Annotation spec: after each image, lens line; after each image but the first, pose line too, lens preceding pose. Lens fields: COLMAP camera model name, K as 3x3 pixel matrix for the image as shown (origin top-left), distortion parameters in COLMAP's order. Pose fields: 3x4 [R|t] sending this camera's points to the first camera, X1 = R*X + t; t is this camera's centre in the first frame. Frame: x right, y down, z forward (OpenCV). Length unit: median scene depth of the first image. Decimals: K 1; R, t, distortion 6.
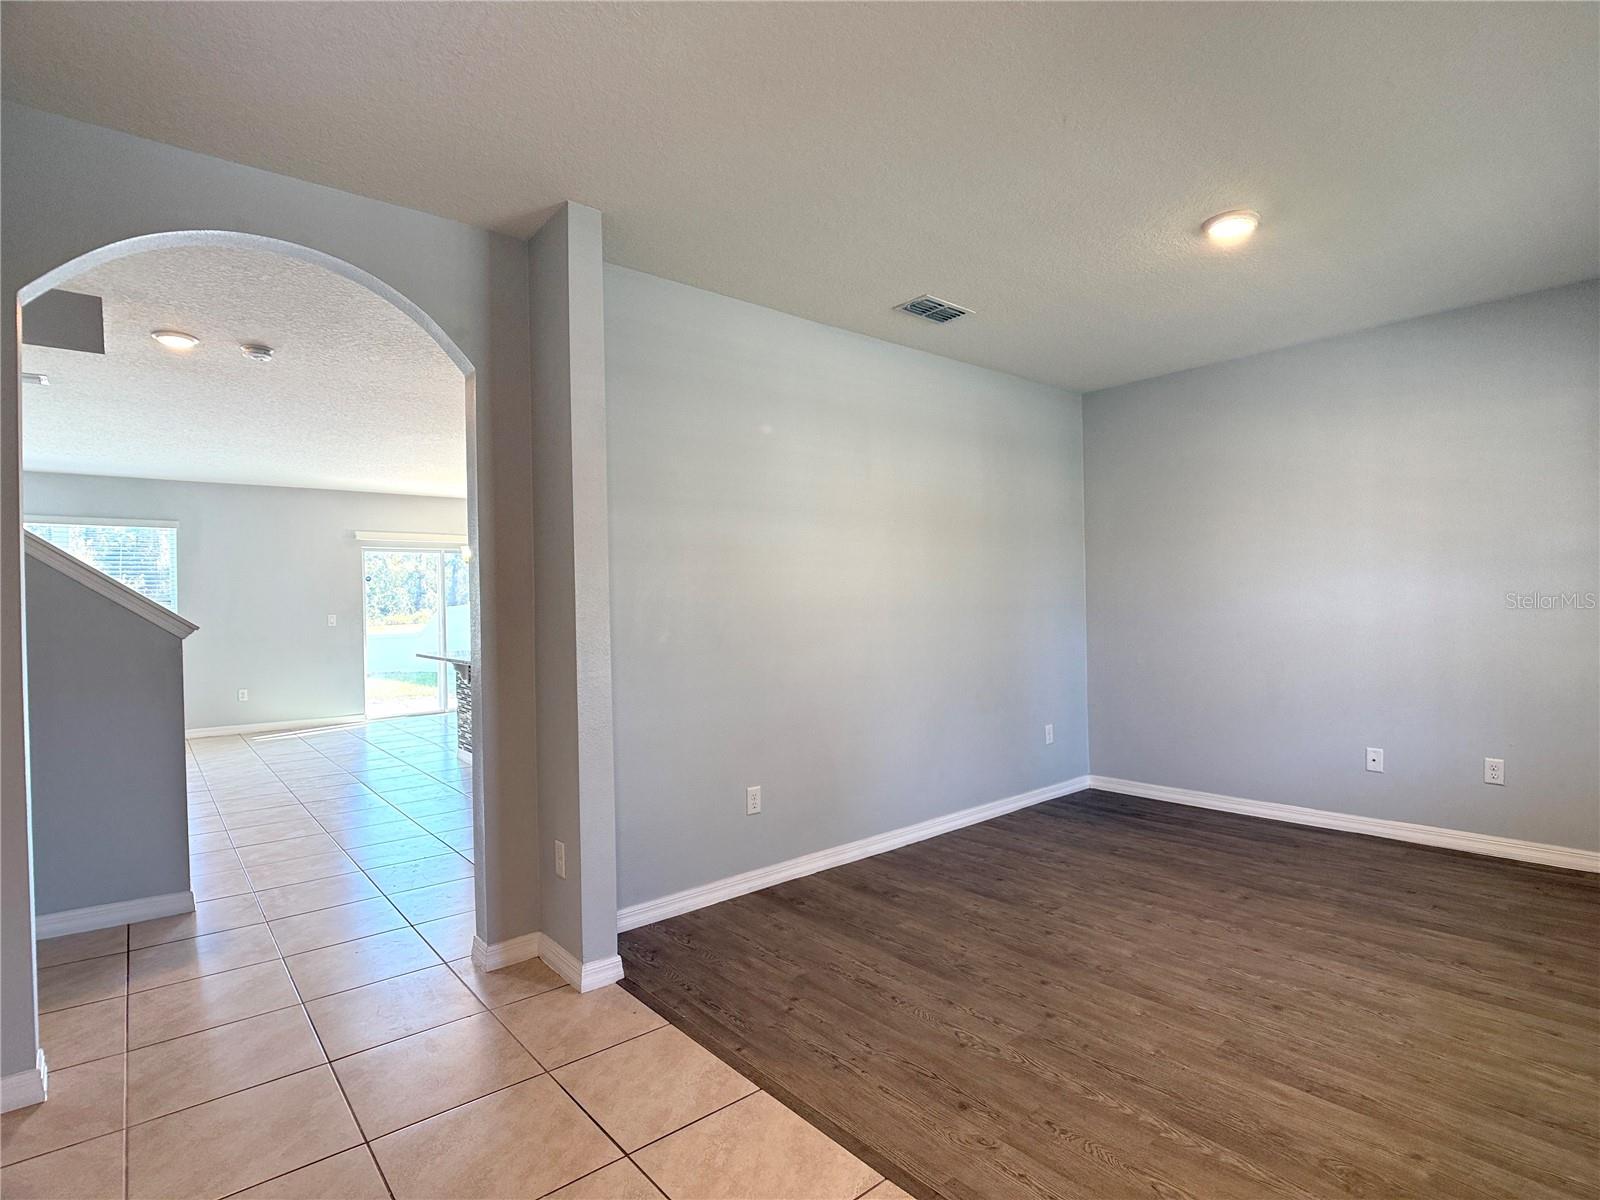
lens RADIAL K [[806.5, 0, 813.5], [0, 806.5, 612.5], [0, 0, 1]] dist [-0.016259, -0.007410]
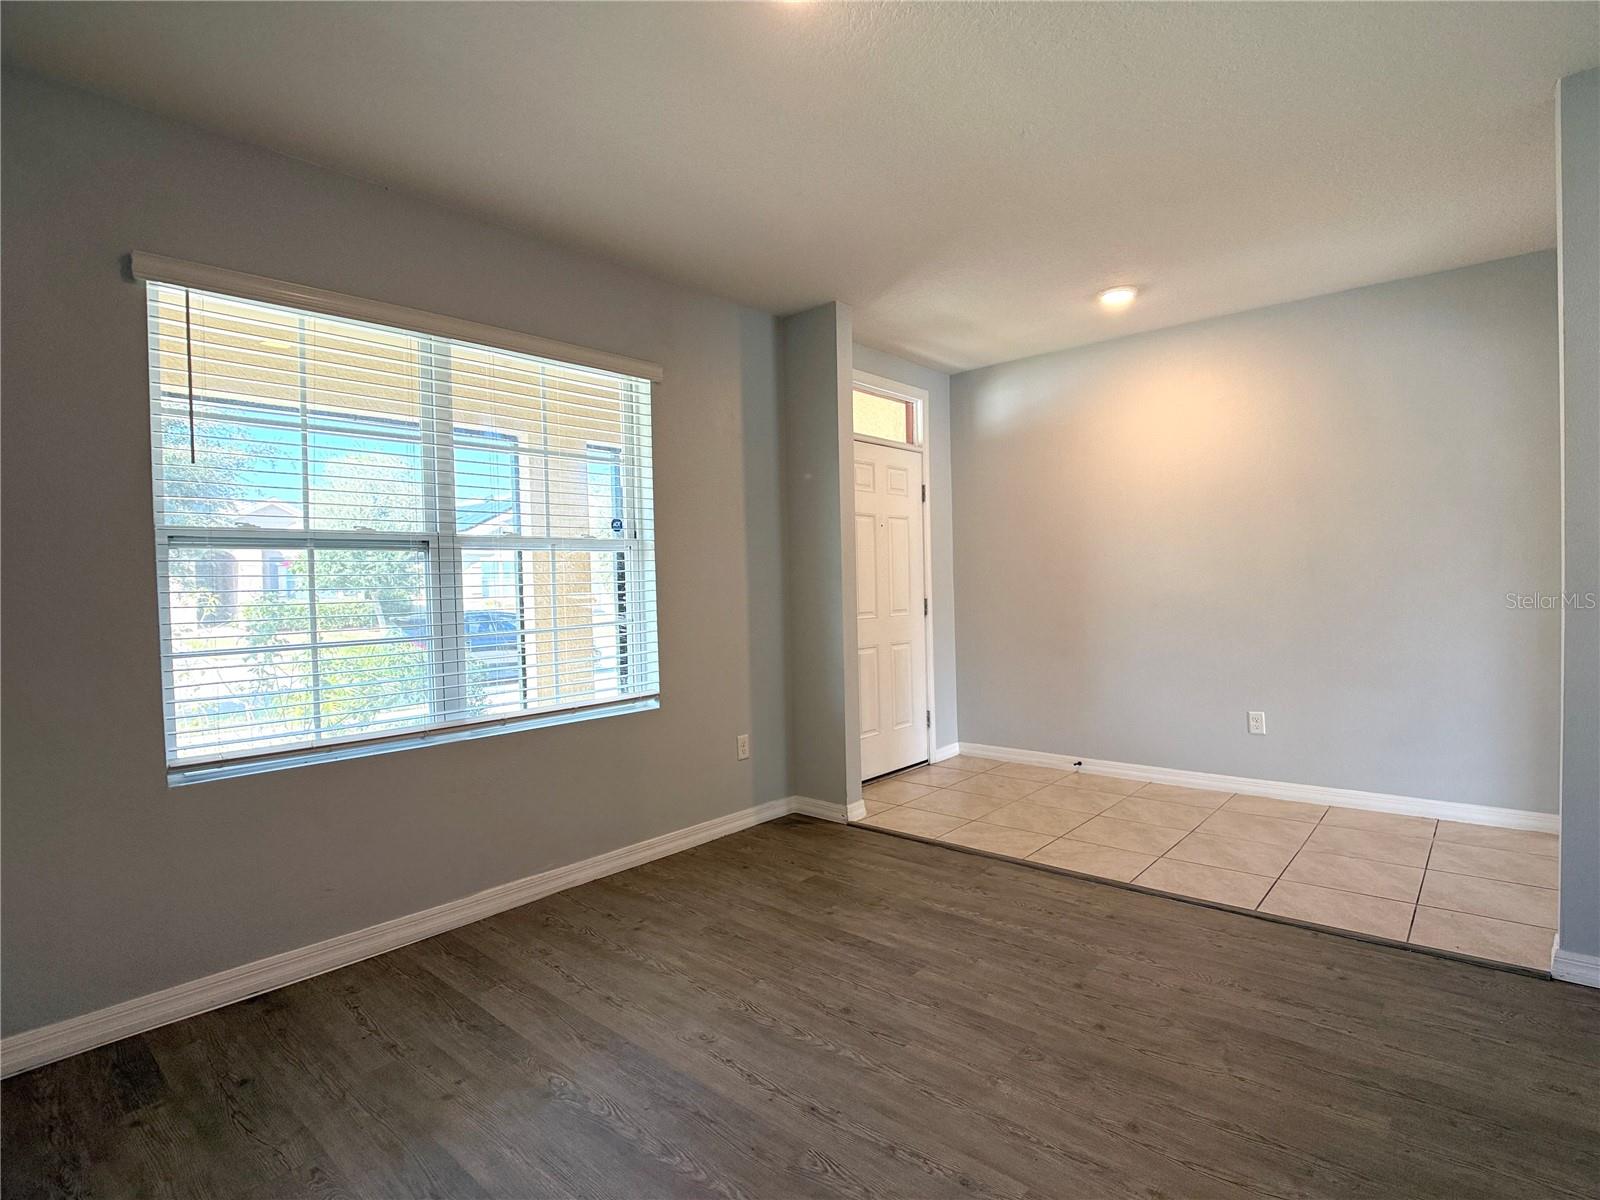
lens RADIAL K [[806.5, 0, 817.8], [0, 806.5, 588.6], [0, 0, 1]] dist [-0.016259, -0.007410]
pose [[-0.986814, 0.048496, -0.154420, 0.694040], [0.045604, 0.998713, 0.022216, -0.016760], [0.155299, 0.014881, -0.987755, 1.802461]]
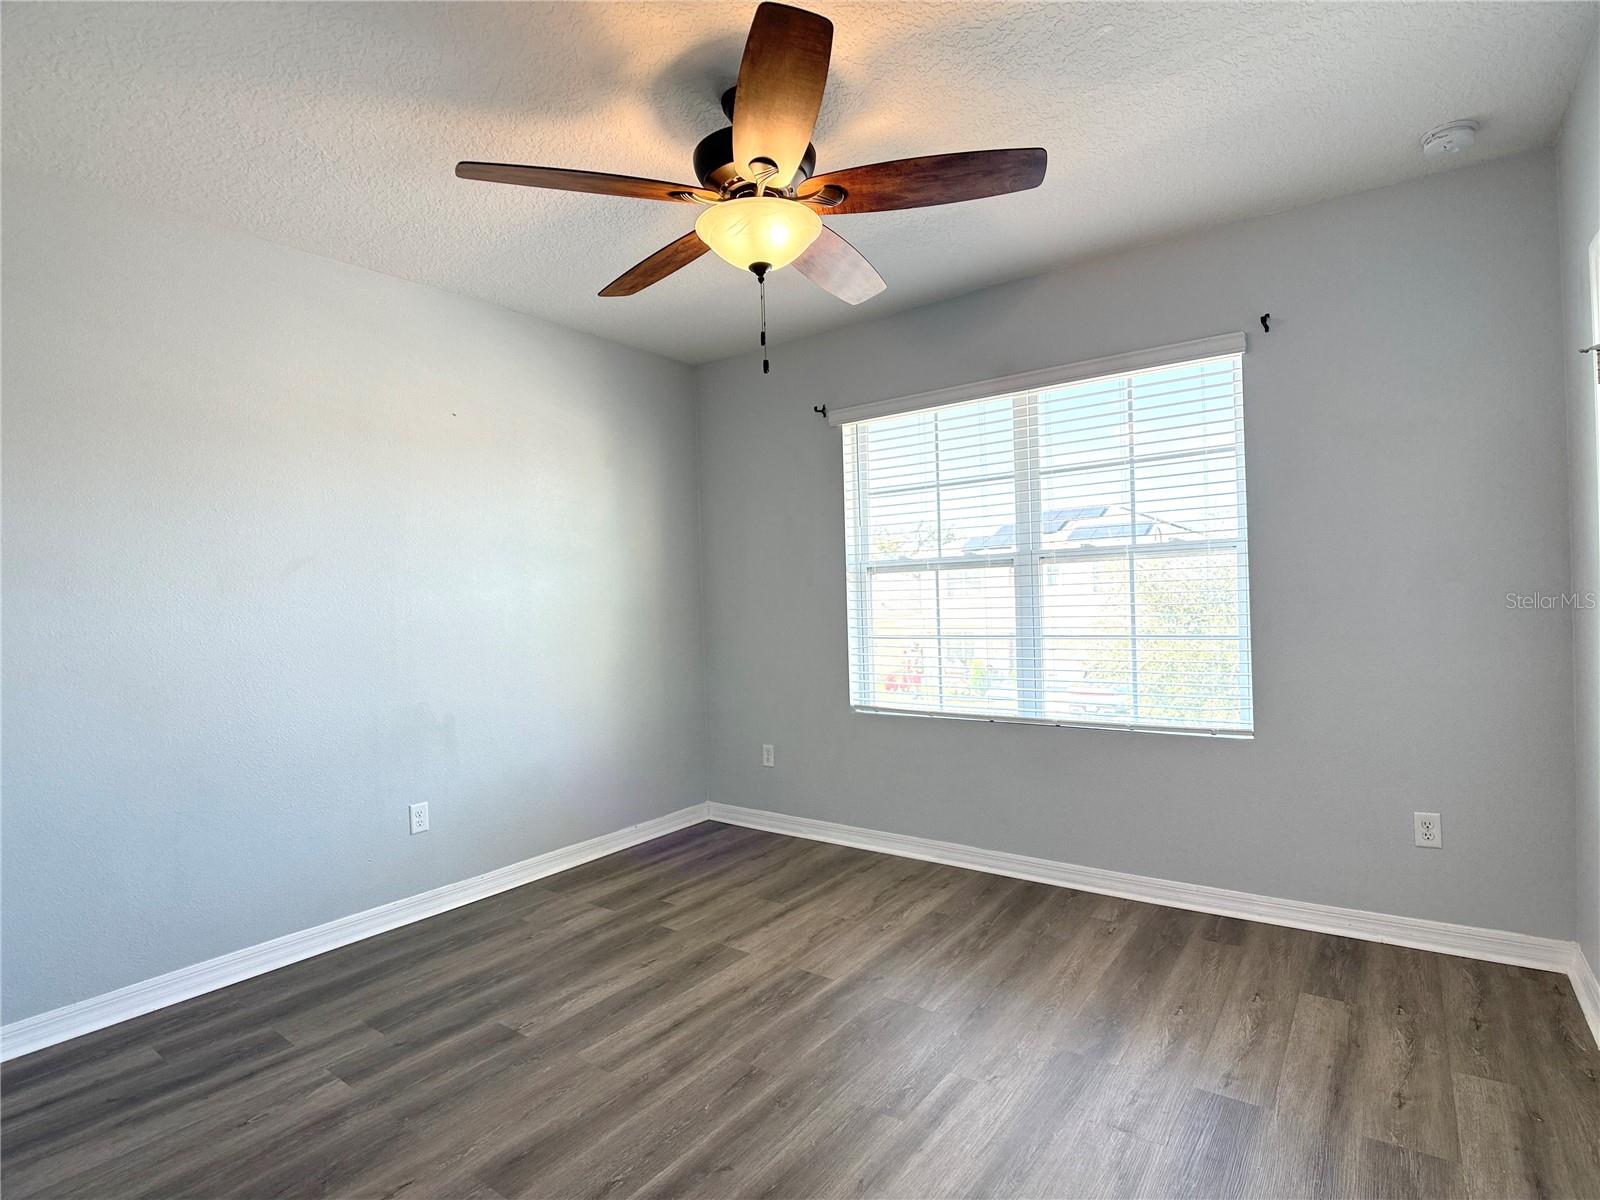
lens RADIAL K [[806.5, 0, 795.7], [0, 806.5, 609.0], [0, 0, 1]] dist [-0.016259, -0.007410]
pose [[-0.239077, 0.027973, 0.970598, -0.224941], [0.030284, 0.999313, -0.021341, 0.021667], [-0.970528, 0.024291, -0.239760, 1.301554]]
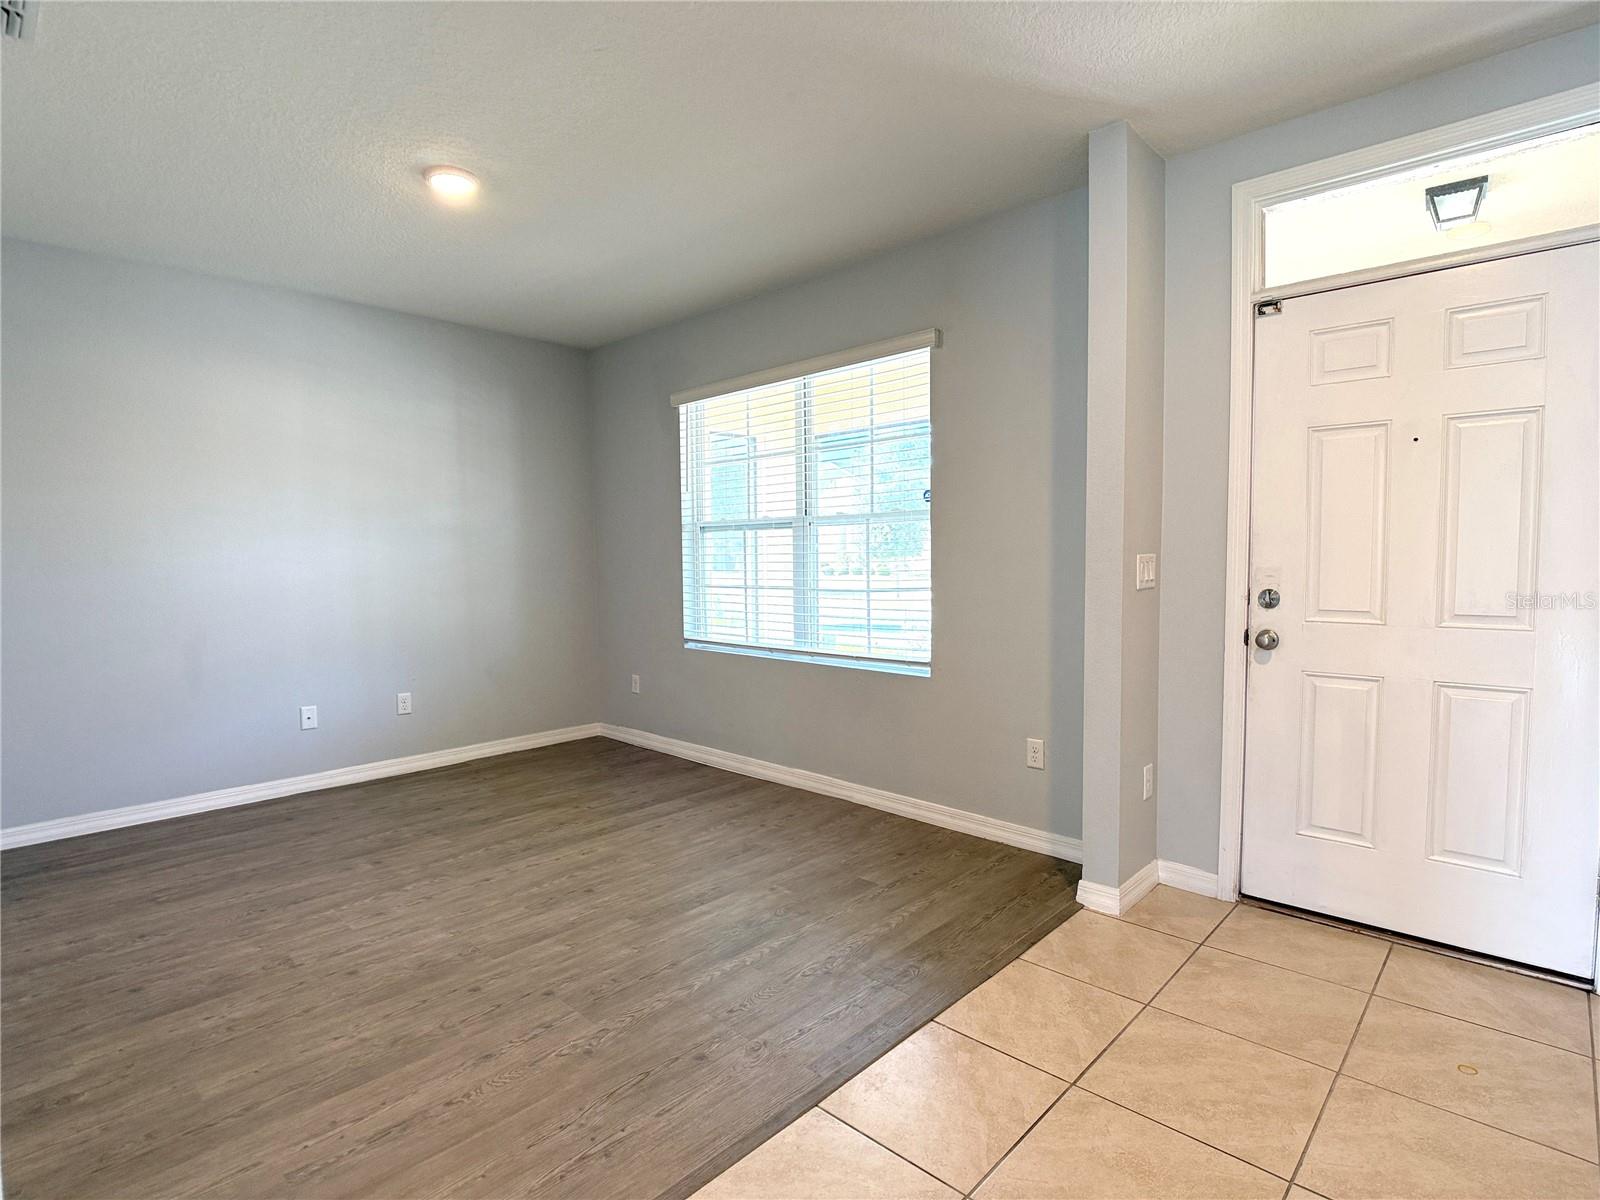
lens RADIAL K [[806.5, 0, 798.1], [0, 806.5, 599.0], [0, 0, 1]] dist [-0.016259, -0.007410]
pose [[-0.100761, -0.031021, 0.994427, -0.610183], [0.024254, 0.999140, 0.033626, 0.019456], [-0.994615, 0.027507, -0.099922, 0.748606]]
